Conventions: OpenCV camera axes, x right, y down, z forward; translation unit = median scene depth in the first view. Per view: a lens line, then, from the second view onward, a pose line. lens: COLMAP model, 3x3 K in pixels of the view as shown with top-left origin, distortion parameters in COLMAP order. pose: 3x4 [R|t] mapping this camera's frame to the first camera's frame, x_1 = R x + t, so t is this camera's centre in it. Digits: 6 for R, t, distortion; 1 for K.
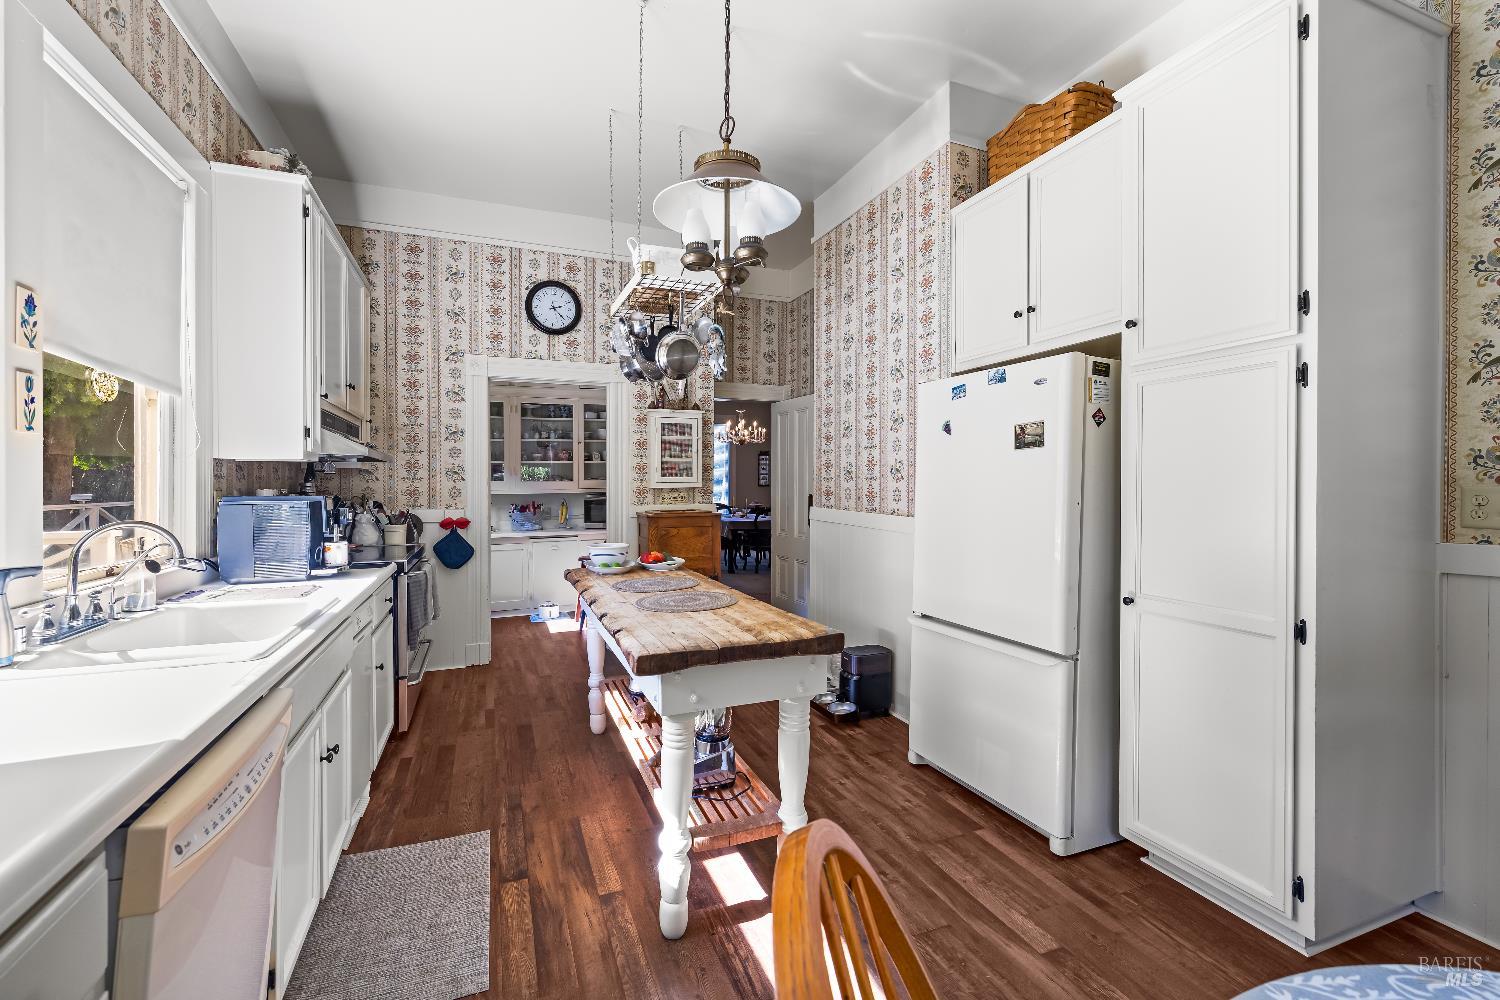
lens RADIAL K [[641.5, 0, 747.3], [0, 641.5, 490.6], [0, 0, 1]] dist [0.000547, 0.000034]
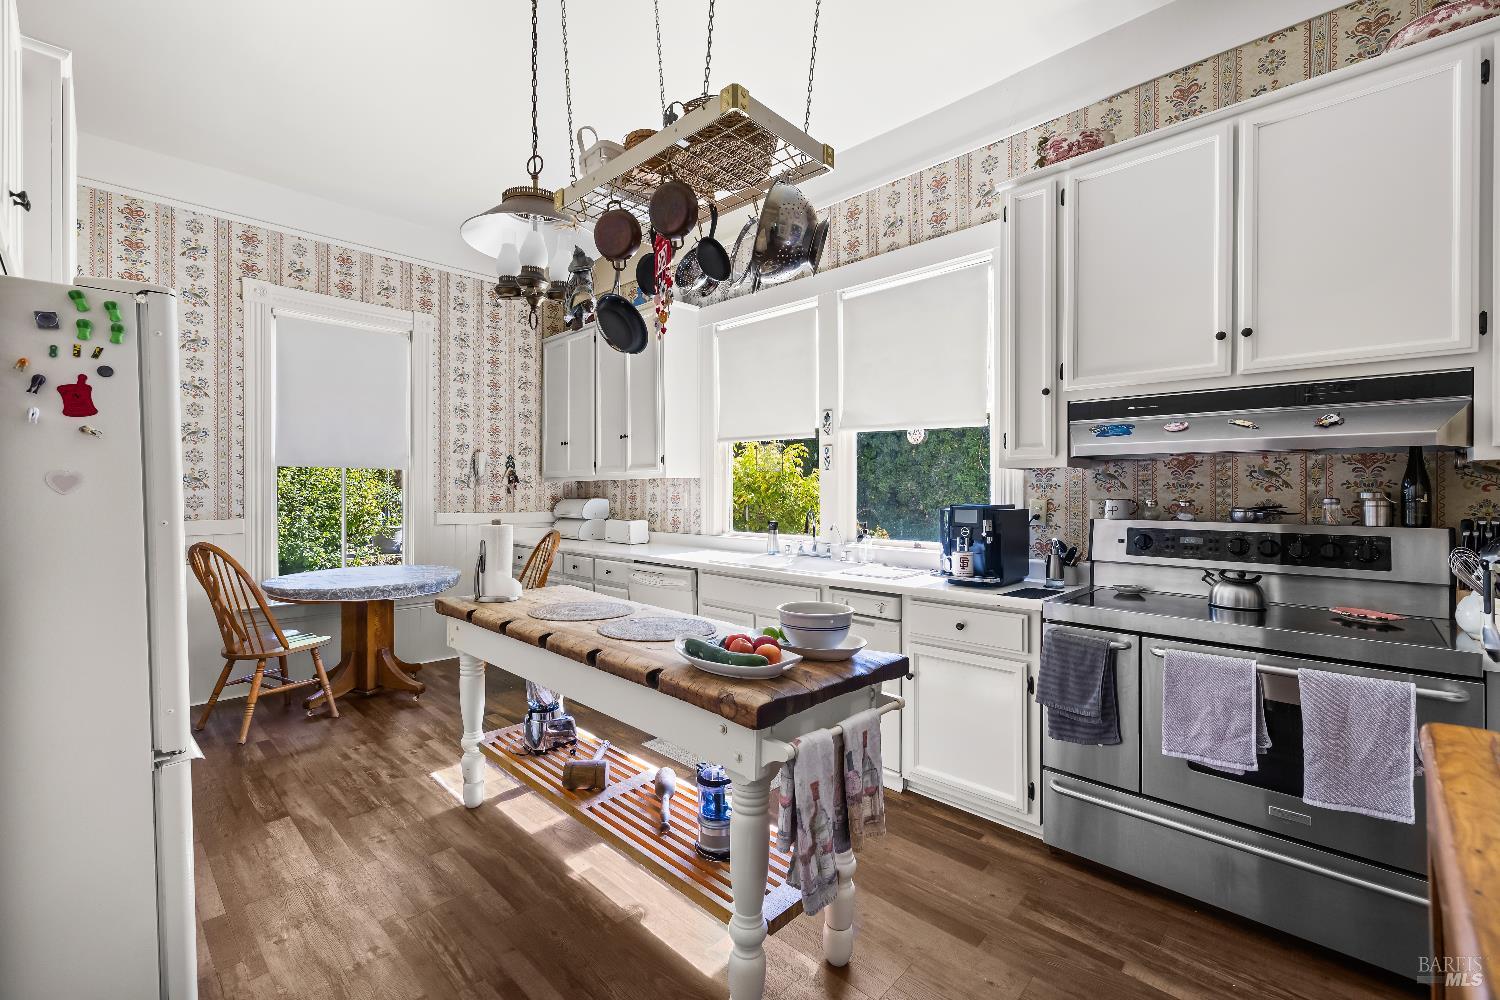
lens RADIAL K [[641.5, 0, 750.3], [0, 641.5, 495.1], [0, 0, 1]] dist [0.000547, 0.000034]
pose [[-0.910852, -0.000504, -0.412734, 0.061971], [-0.005747, 0.999918, 0.011463, -0.018147], [0.412694, 0.012813, -0.910780, 1.603050]]
